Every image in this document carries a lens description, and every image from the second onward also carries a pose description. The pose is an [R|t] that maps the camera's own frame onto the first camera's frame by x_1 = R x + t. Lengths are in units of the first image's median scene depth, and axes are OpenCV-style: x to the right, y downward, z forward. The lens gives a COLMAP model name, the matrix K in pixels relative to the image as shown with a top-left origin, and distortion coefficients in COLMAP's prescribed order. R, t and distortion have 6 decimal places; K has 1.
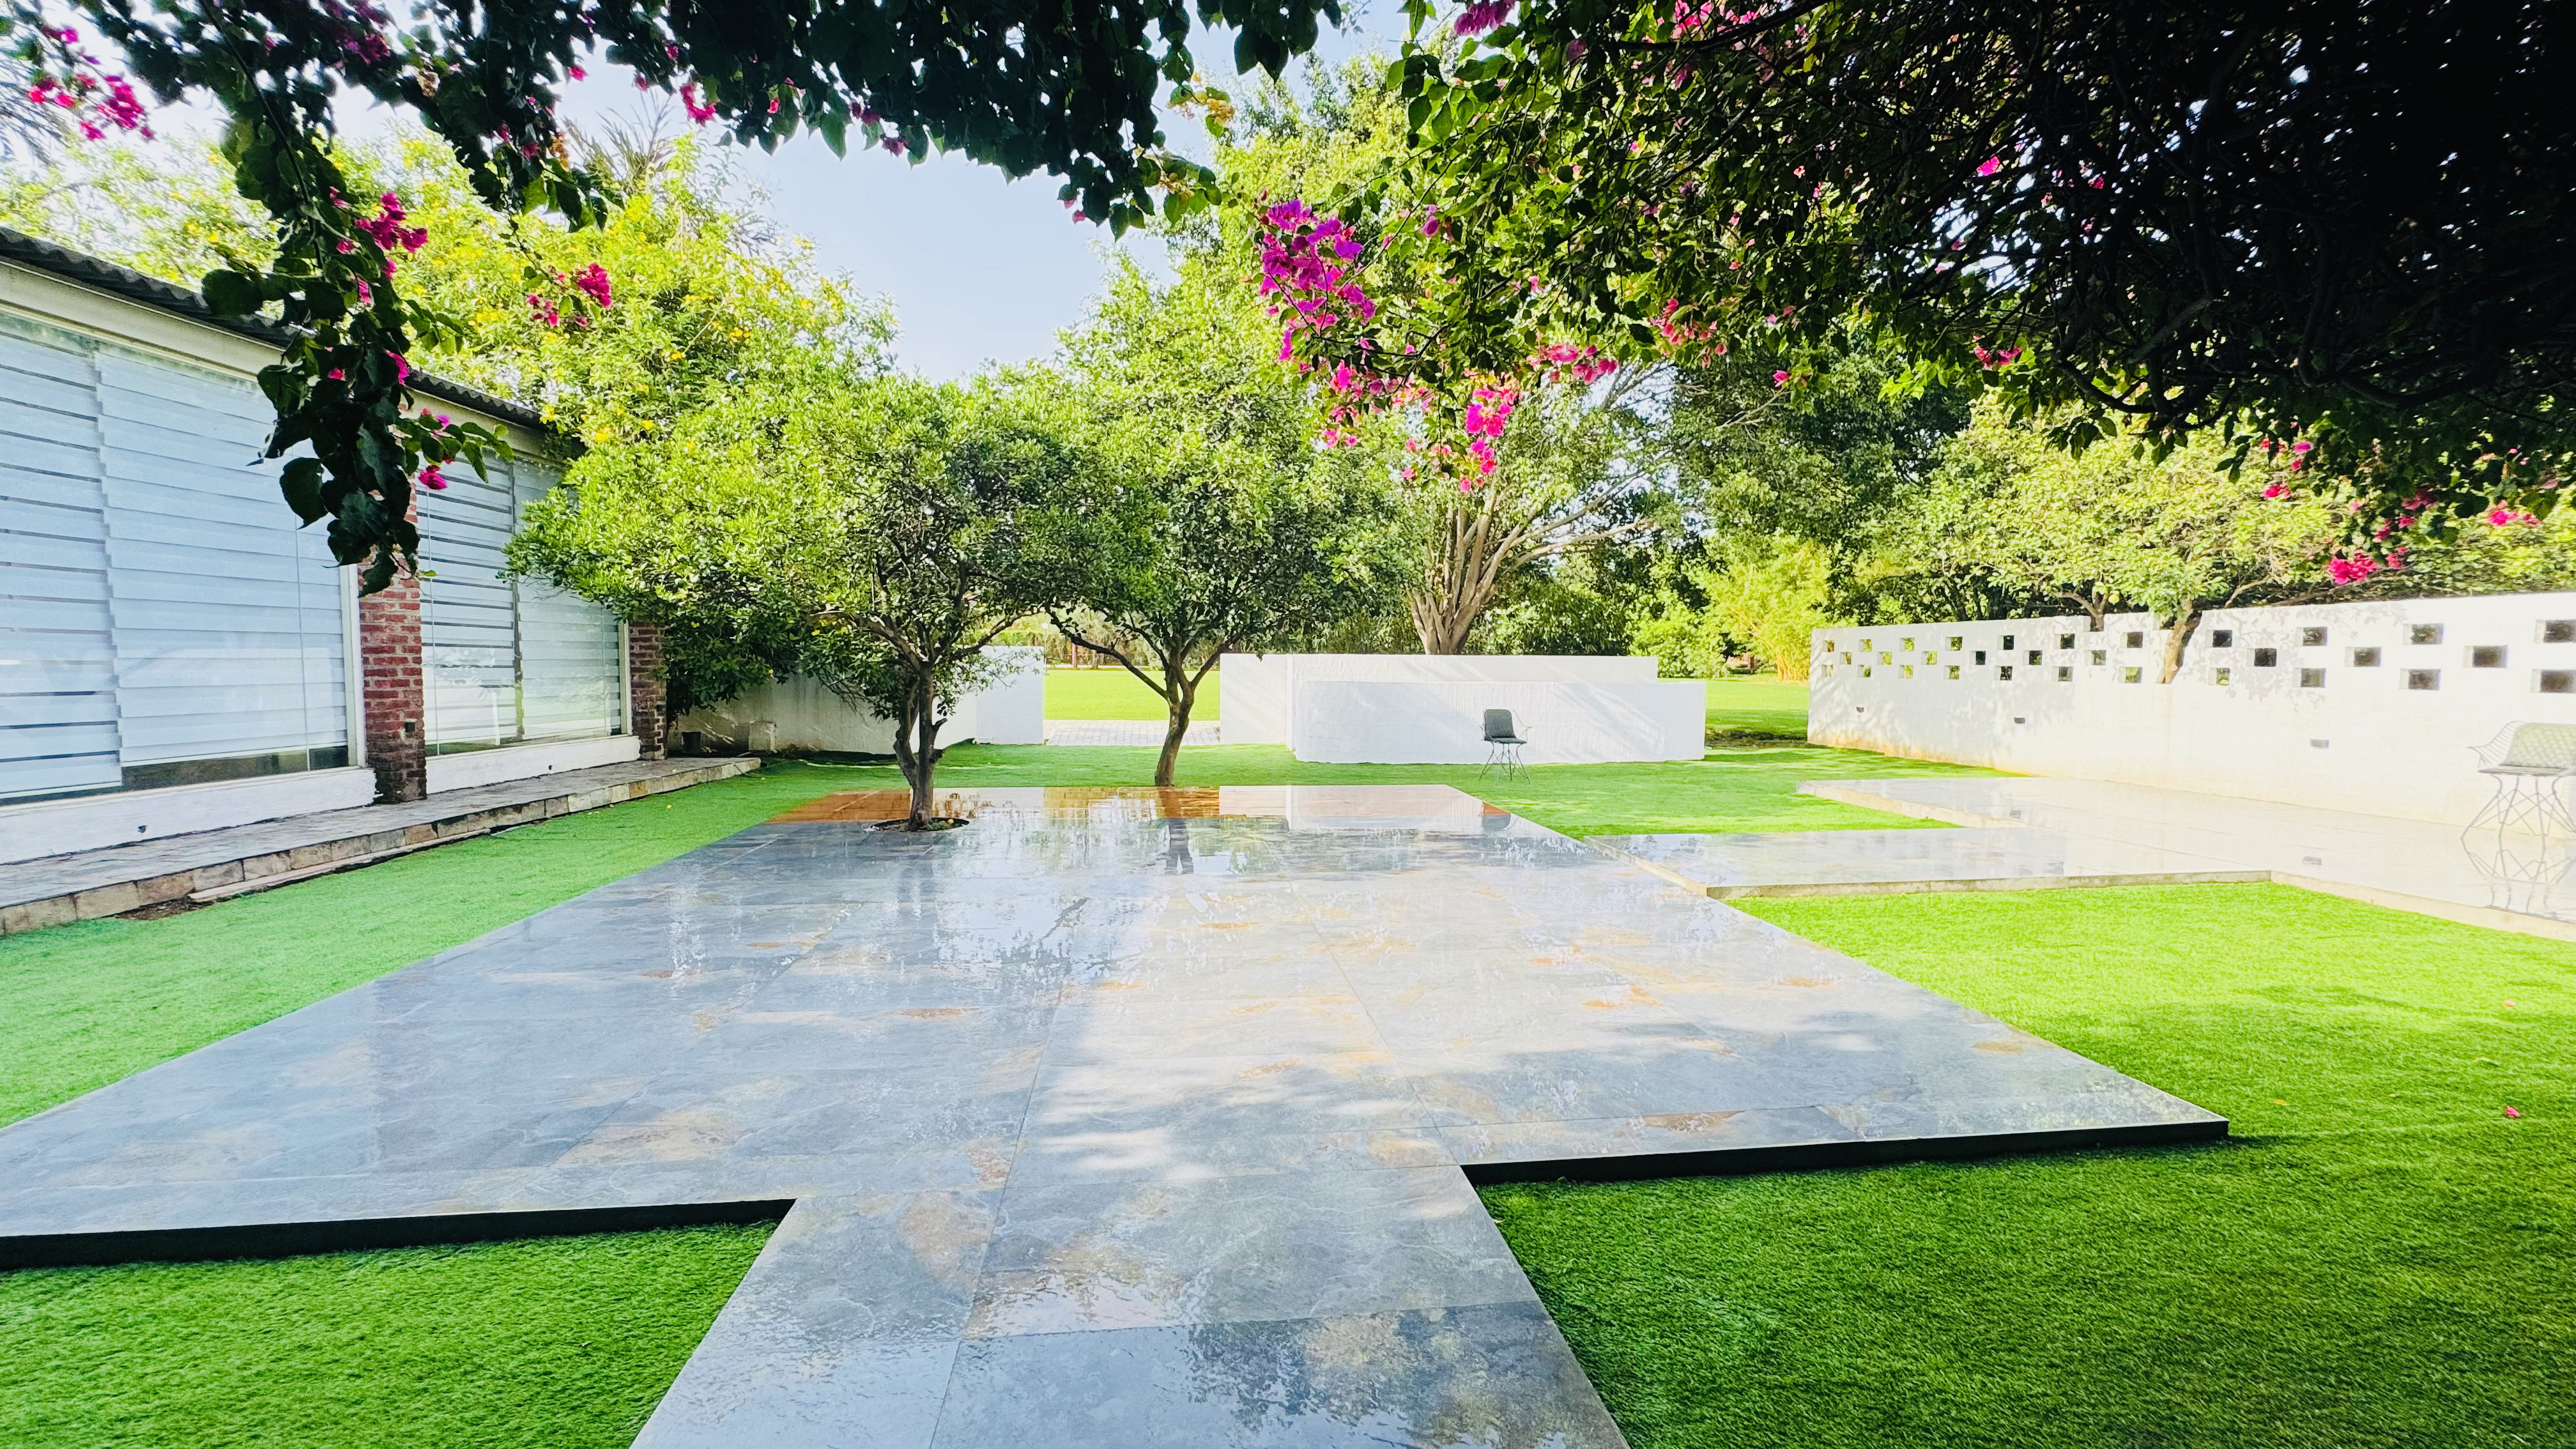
lens RADIAL K [[1051.1, 0, 1288.0], [0, 1051.1, 724.5], [0, 0, 1]] dist [-0.001921, -0.000100]
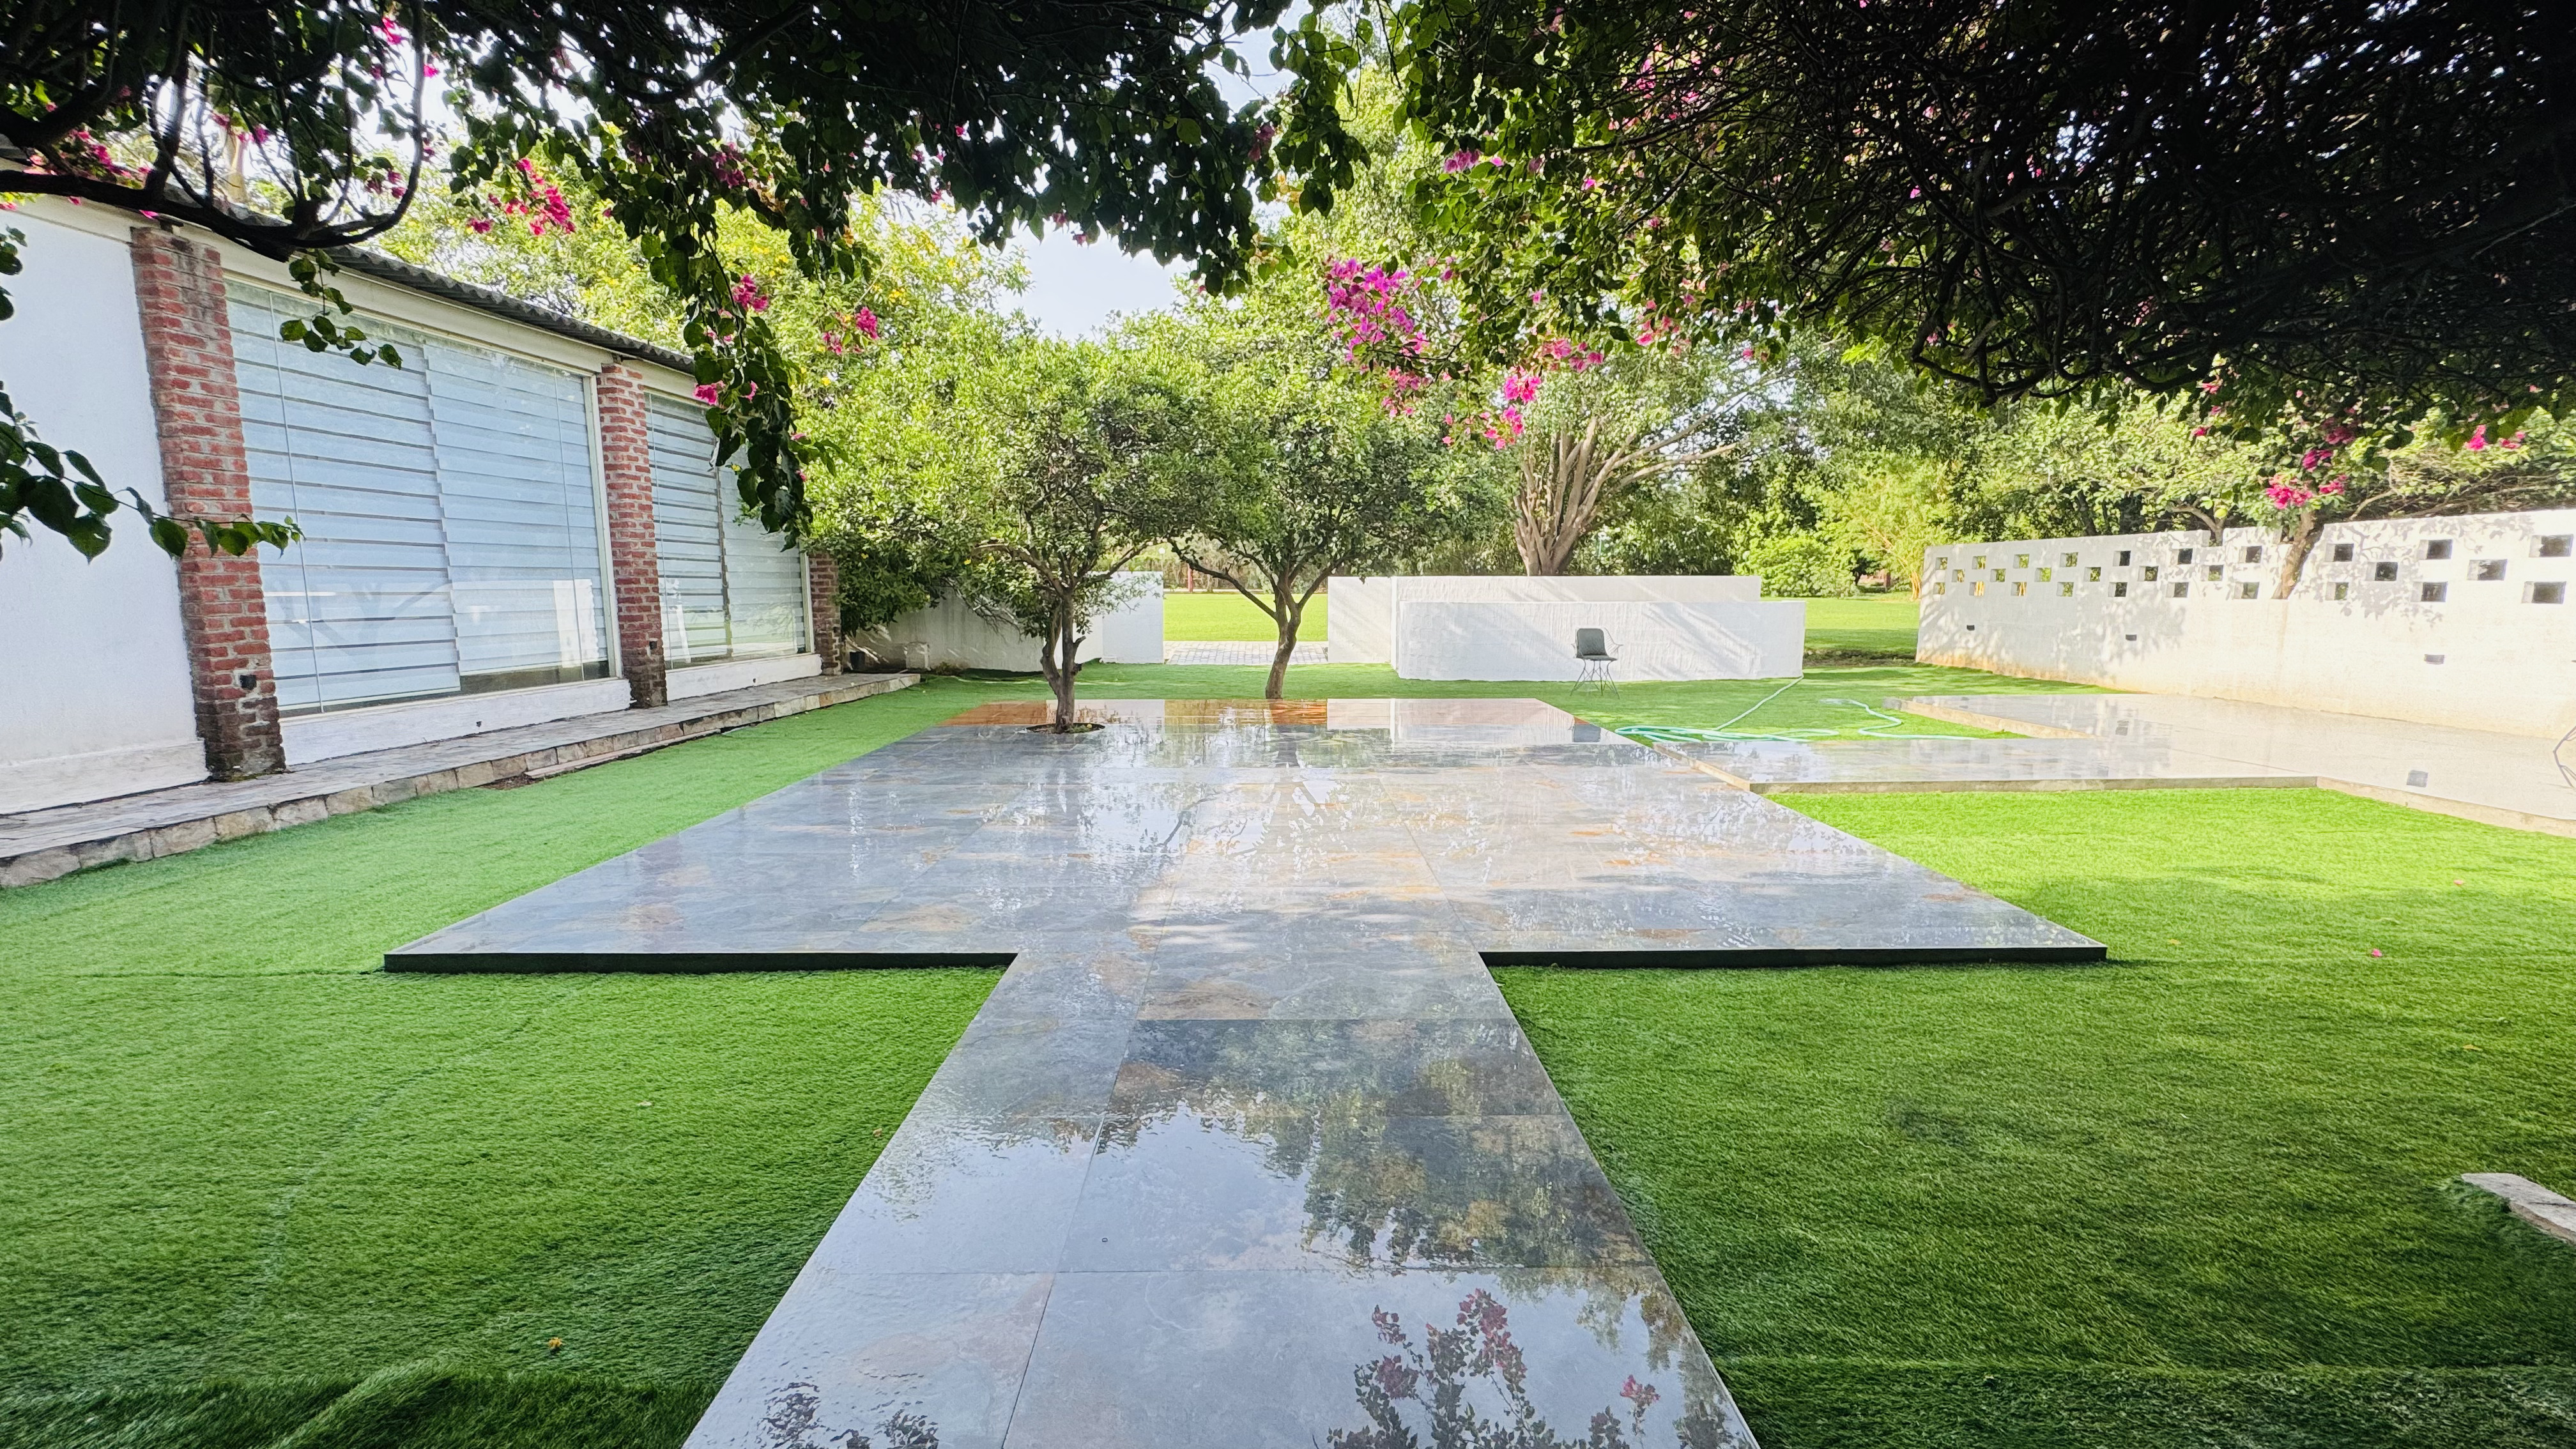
lens RADIAL K [[1051.1, 0, 1288.0], [0, 1051.1, 724.5], [0, 0, 1]] dist [-0.001921, -0.000100]
pose [[0.994186, 0.005536, -0.107536, 0.021089], [0.002319, 0.997345, 0.072783, 0.006978], [0.107654, -0.072609, 0.991533, -0.125573]]
